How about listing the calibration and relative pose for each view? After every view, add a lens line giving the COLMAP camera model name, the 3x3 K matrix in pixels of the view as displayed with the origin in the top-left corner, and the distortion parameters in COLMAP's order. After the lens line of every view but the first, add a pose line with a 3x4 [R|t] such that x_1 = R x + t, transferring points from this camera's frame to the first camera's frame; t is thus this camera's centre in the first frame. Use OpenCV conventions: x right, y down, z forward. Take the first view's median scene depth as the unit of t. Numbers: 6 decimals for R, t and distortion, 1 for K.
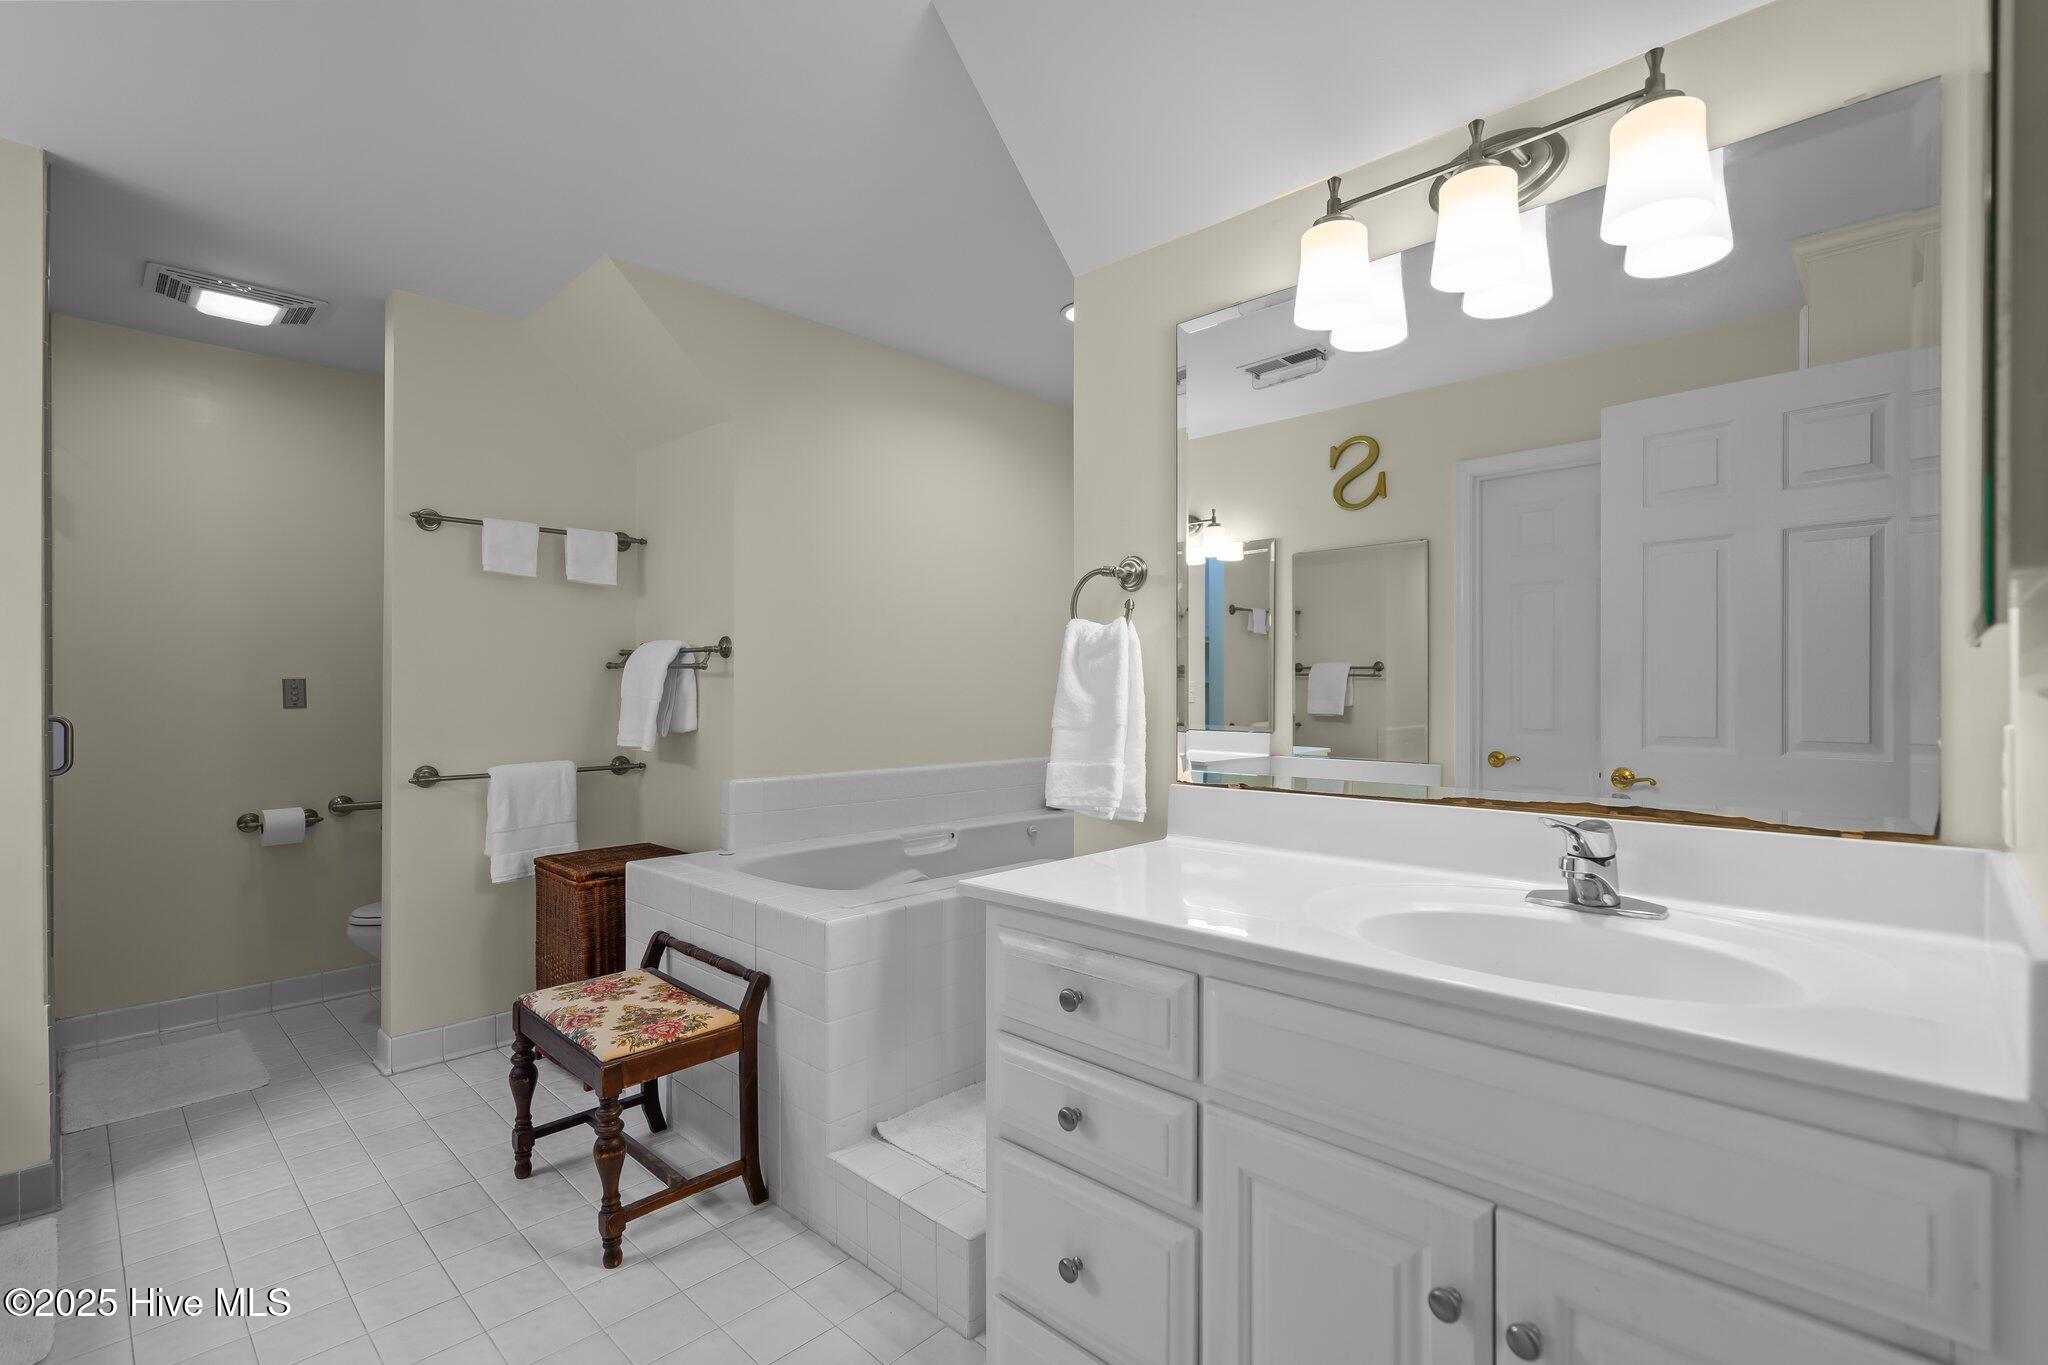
lens RADIAL K [[933.6, 0, 1028.4], [0, 933.6, 695.7], [0, 0, 1]] dist [-0.001944, 0.000598]
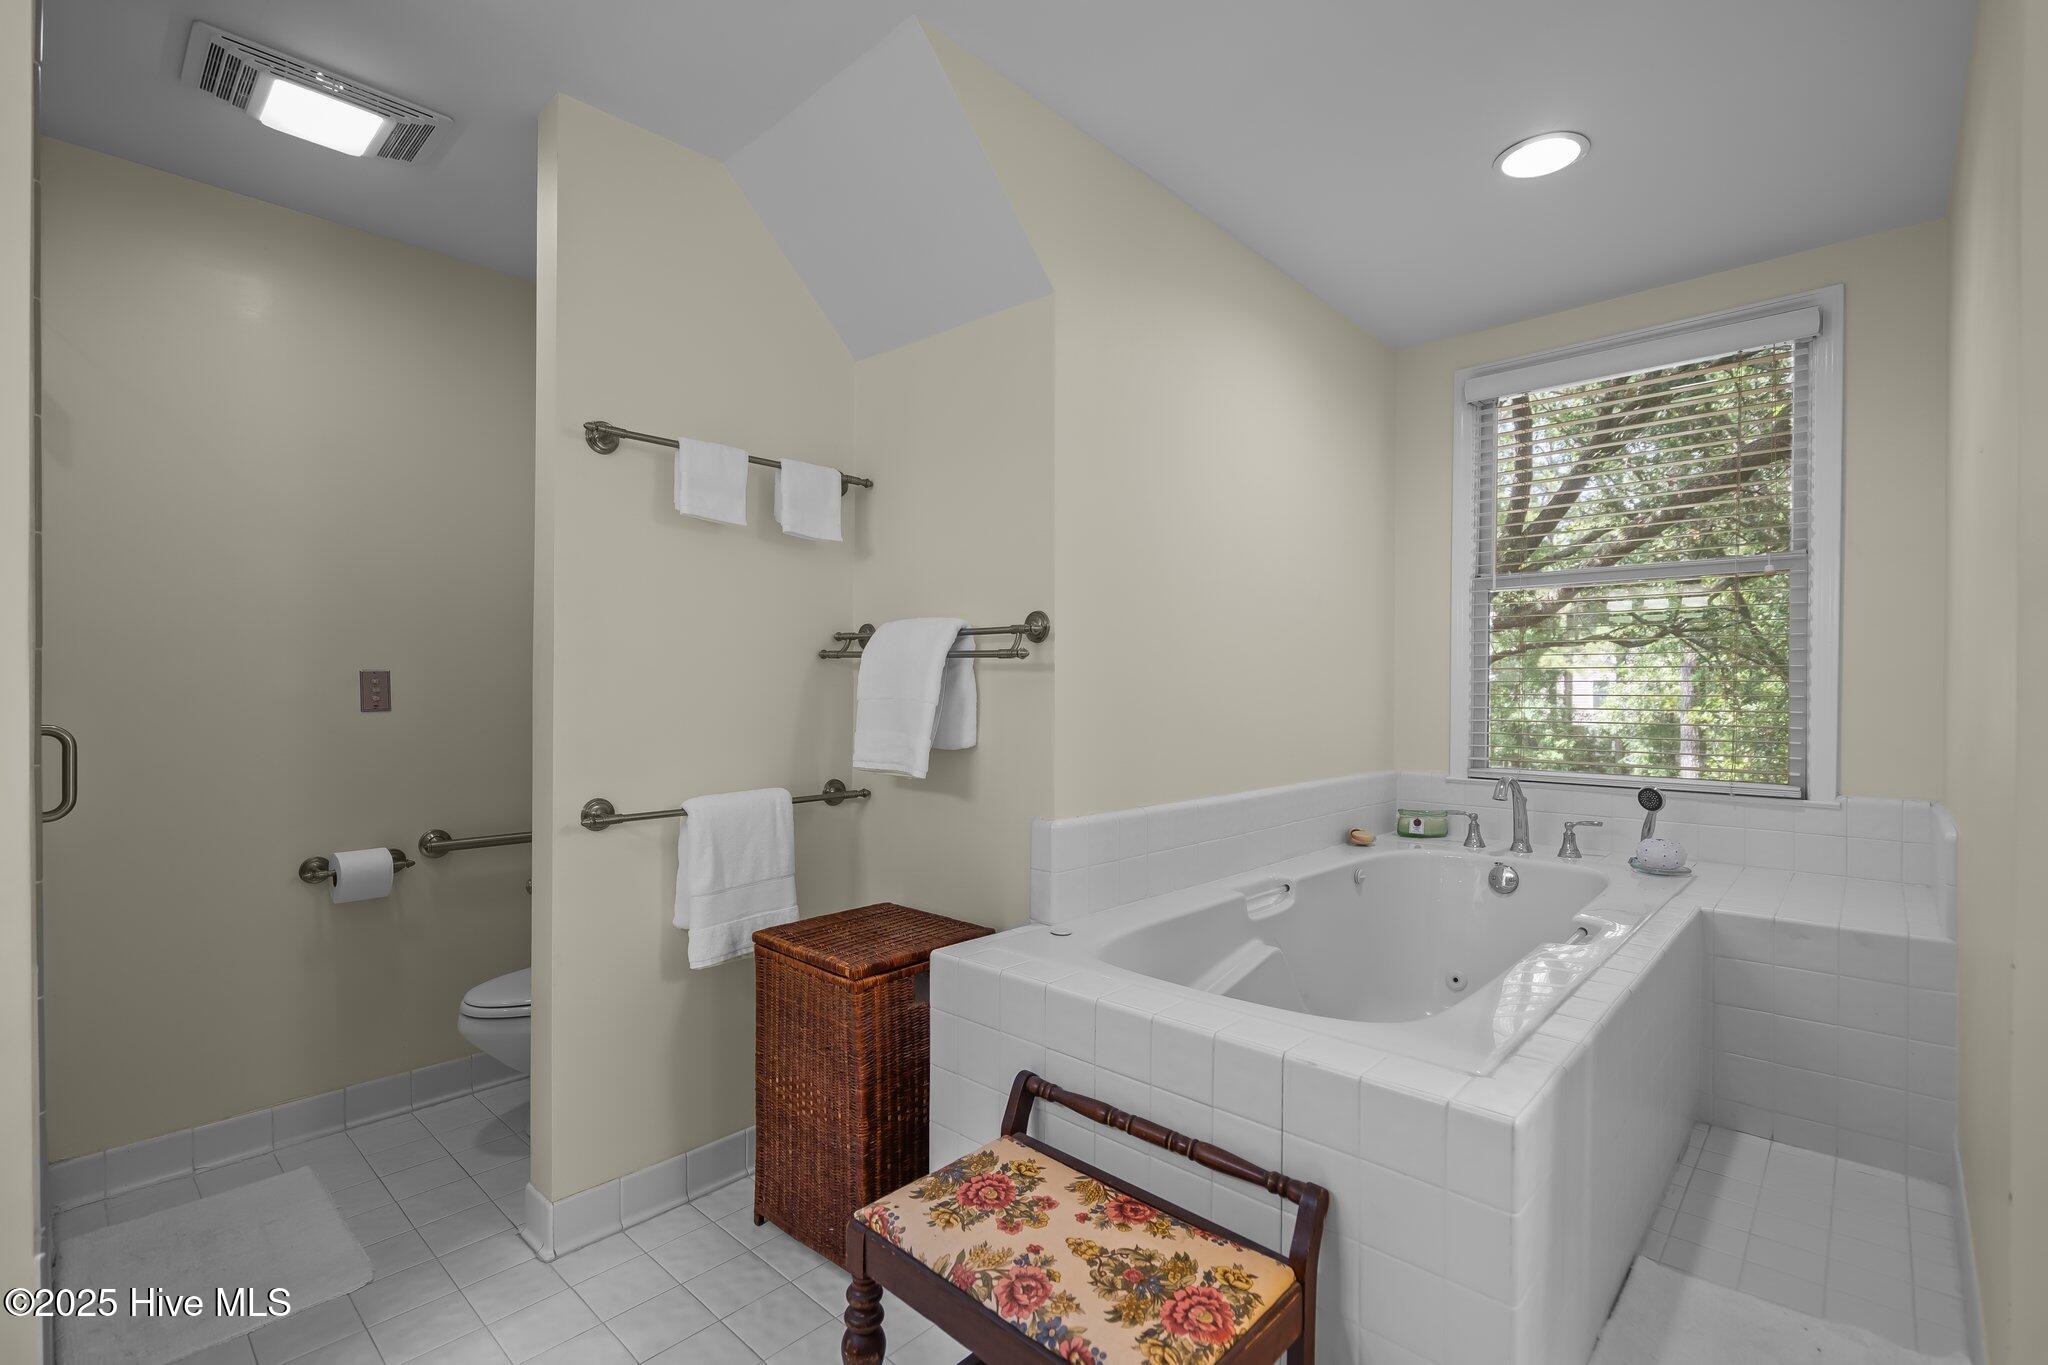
lens RADIAL K [[933.6, 0, 1037.8], [0, 933.6, 698.1], [0, 0, 1]] dist [-0.001944, 0.000598]
pose [[0.999871, 0.003489, 0.015674, -0.331462], [-0.003530, 0.999991, 0.002548, -0.001136], [-0.015665, -0.002603, 0.999874, 0.309492]]
